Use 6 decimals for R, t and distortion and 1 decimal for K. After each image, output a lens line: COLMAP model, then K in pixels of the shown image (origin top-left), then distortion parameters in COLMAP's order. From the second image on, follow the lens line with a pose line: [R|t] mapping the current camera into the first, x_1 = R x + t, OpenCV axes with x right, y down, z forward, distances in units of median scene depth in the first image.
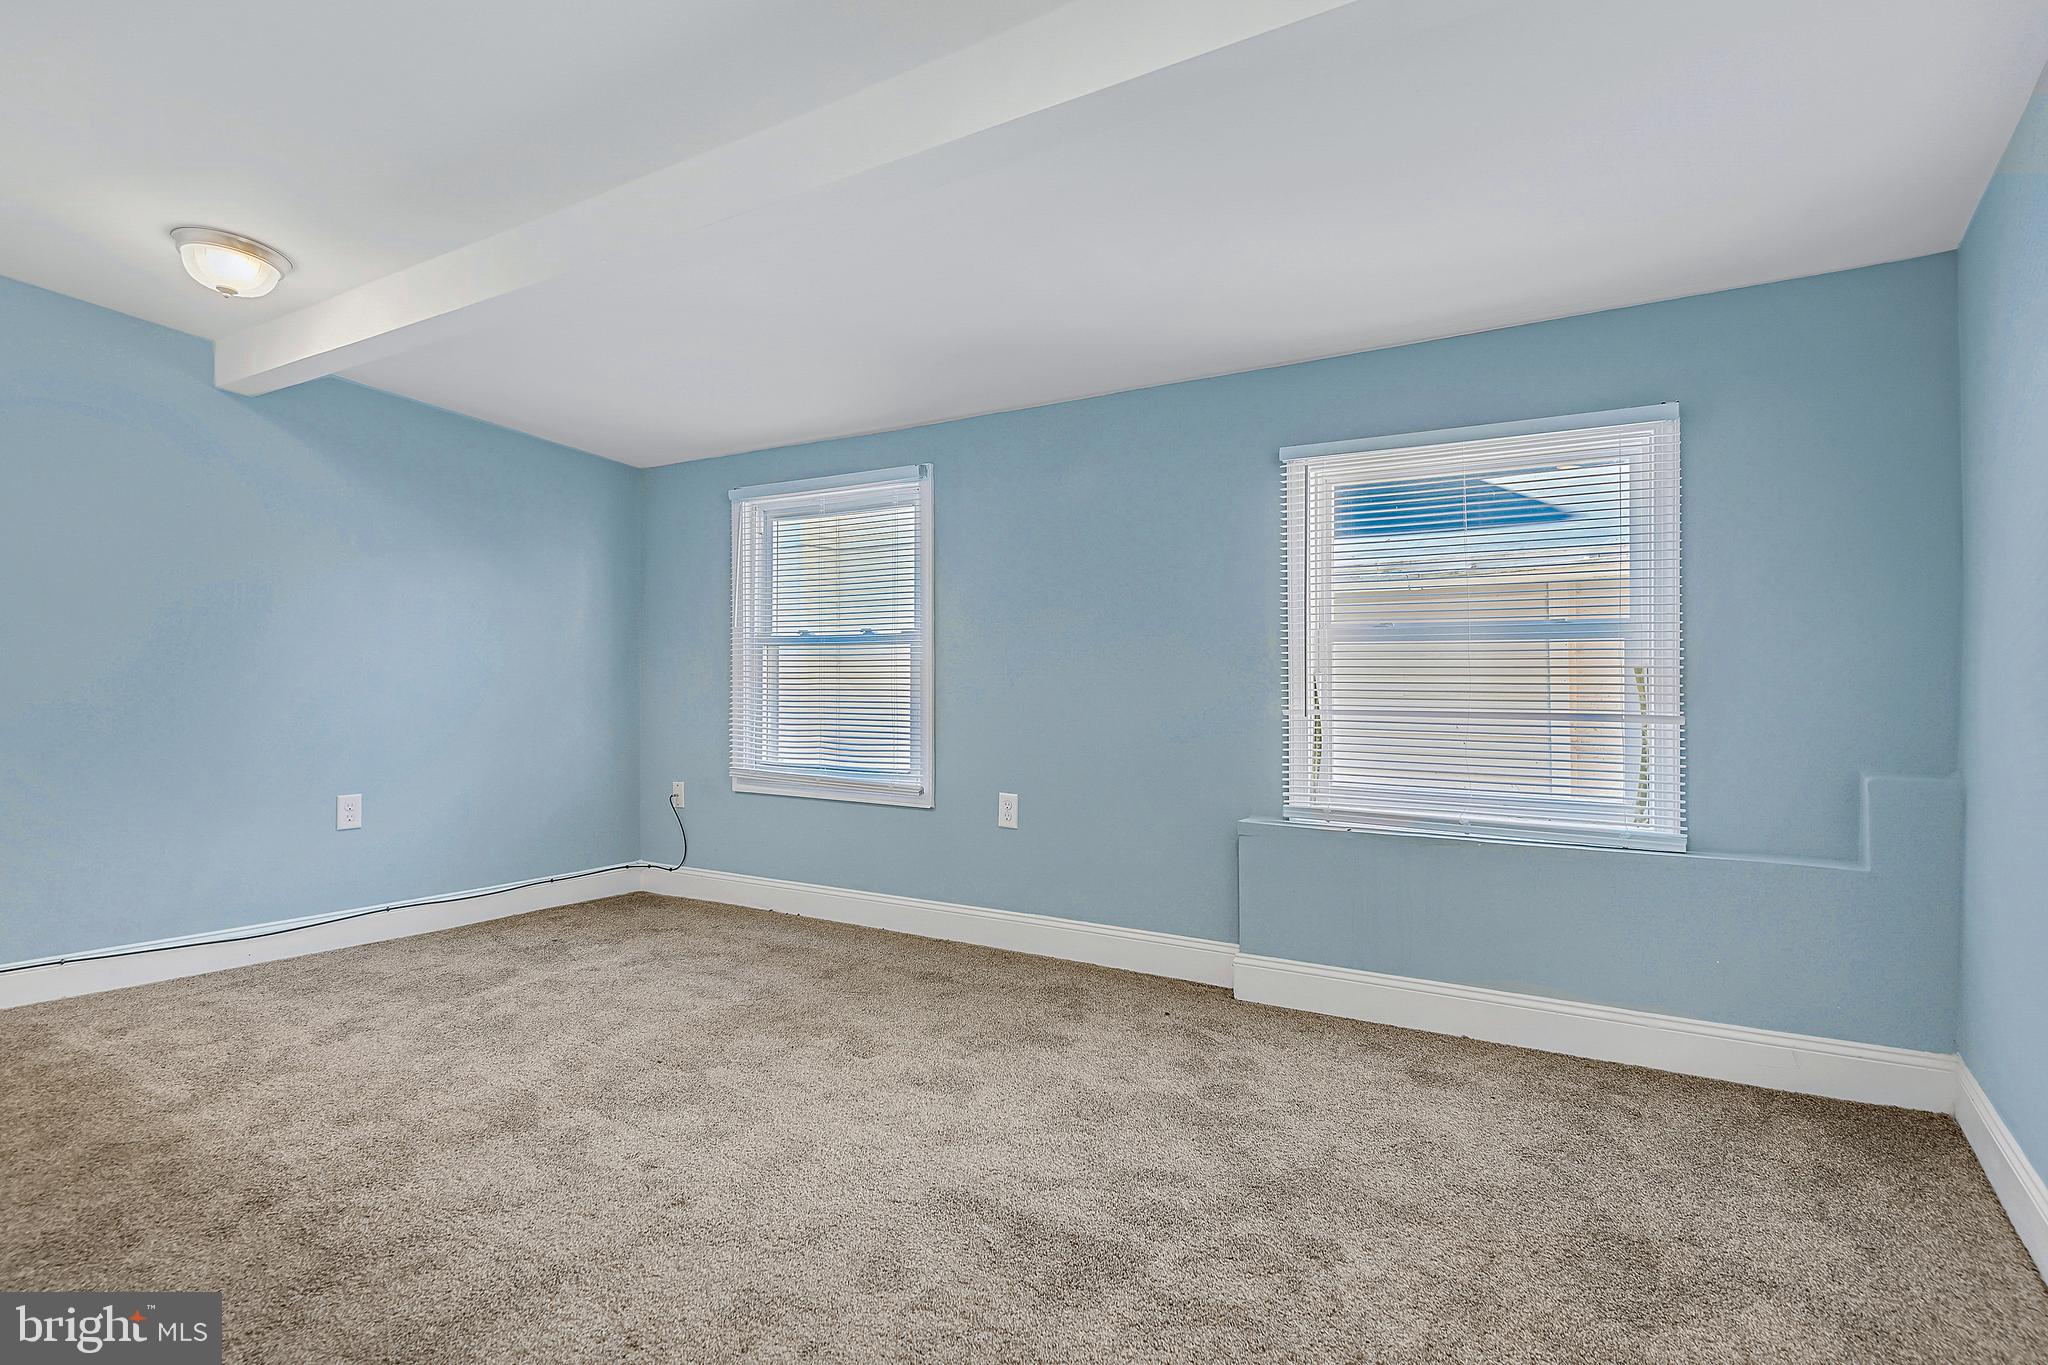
lens RADIAL K [[1031.4, 0, 1027.8], [0, 1031.4, 676.5], [0, 0, 1]] dist [-0.002176, -0.001686]
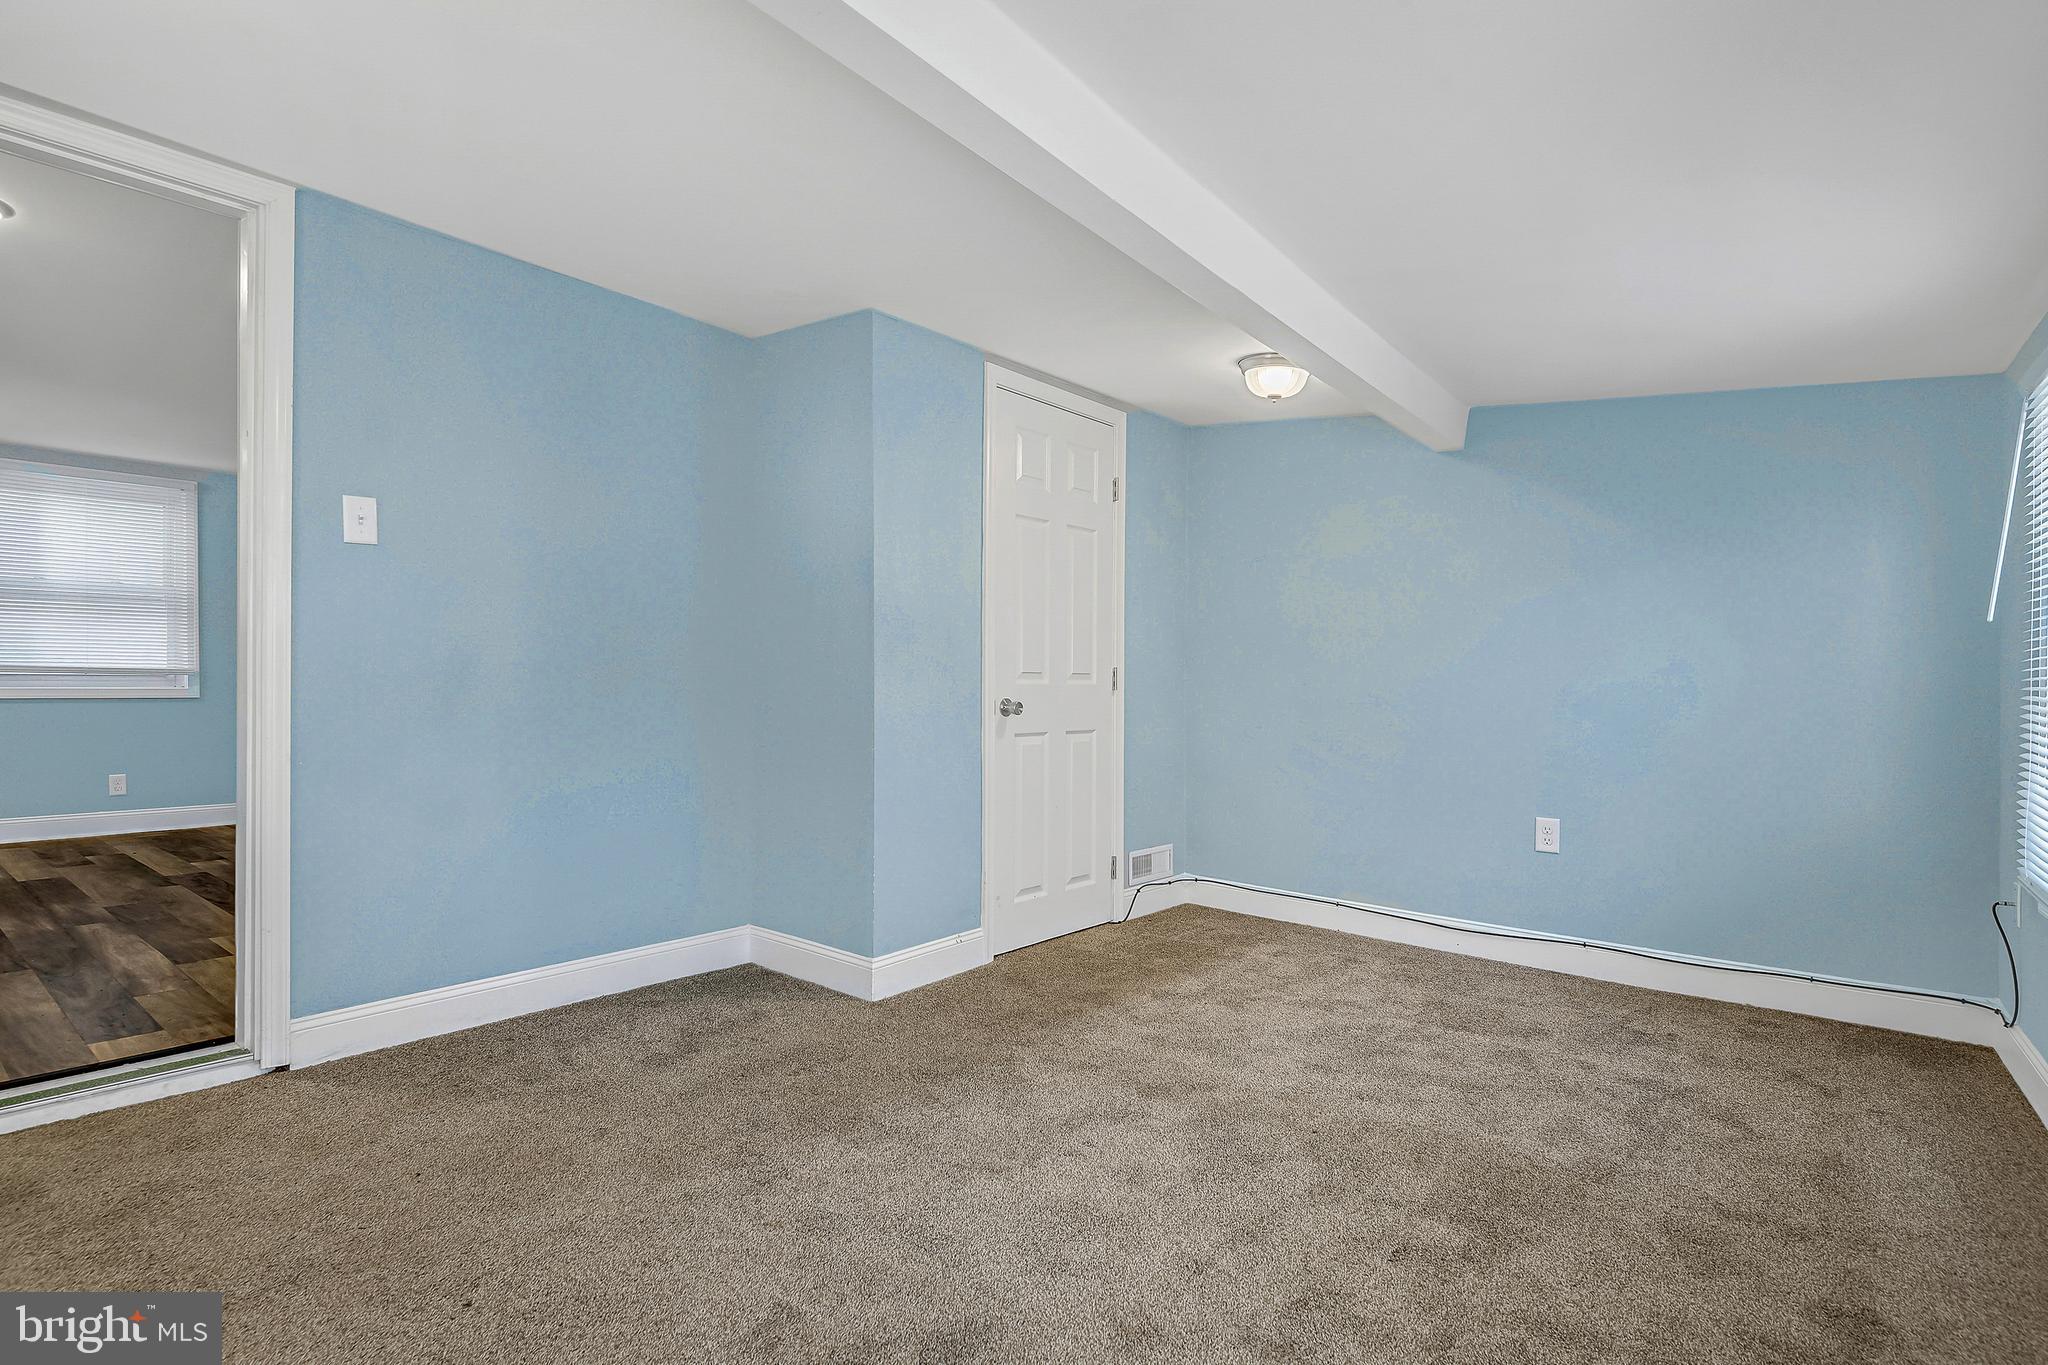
lens RADIAL K [[1031.4, 0, 1028.3], [0, 1031.4, 685.0], [0, 0, 1]] dist [-0.002176, -0.001686]
pose [[-0.119914, -0.013946, -0.992686, 0.517929], [-0.015737, 0.999802, -0.012145, 0.008358], [0.992660, 0.014166, -0.120110, 0.813842]]
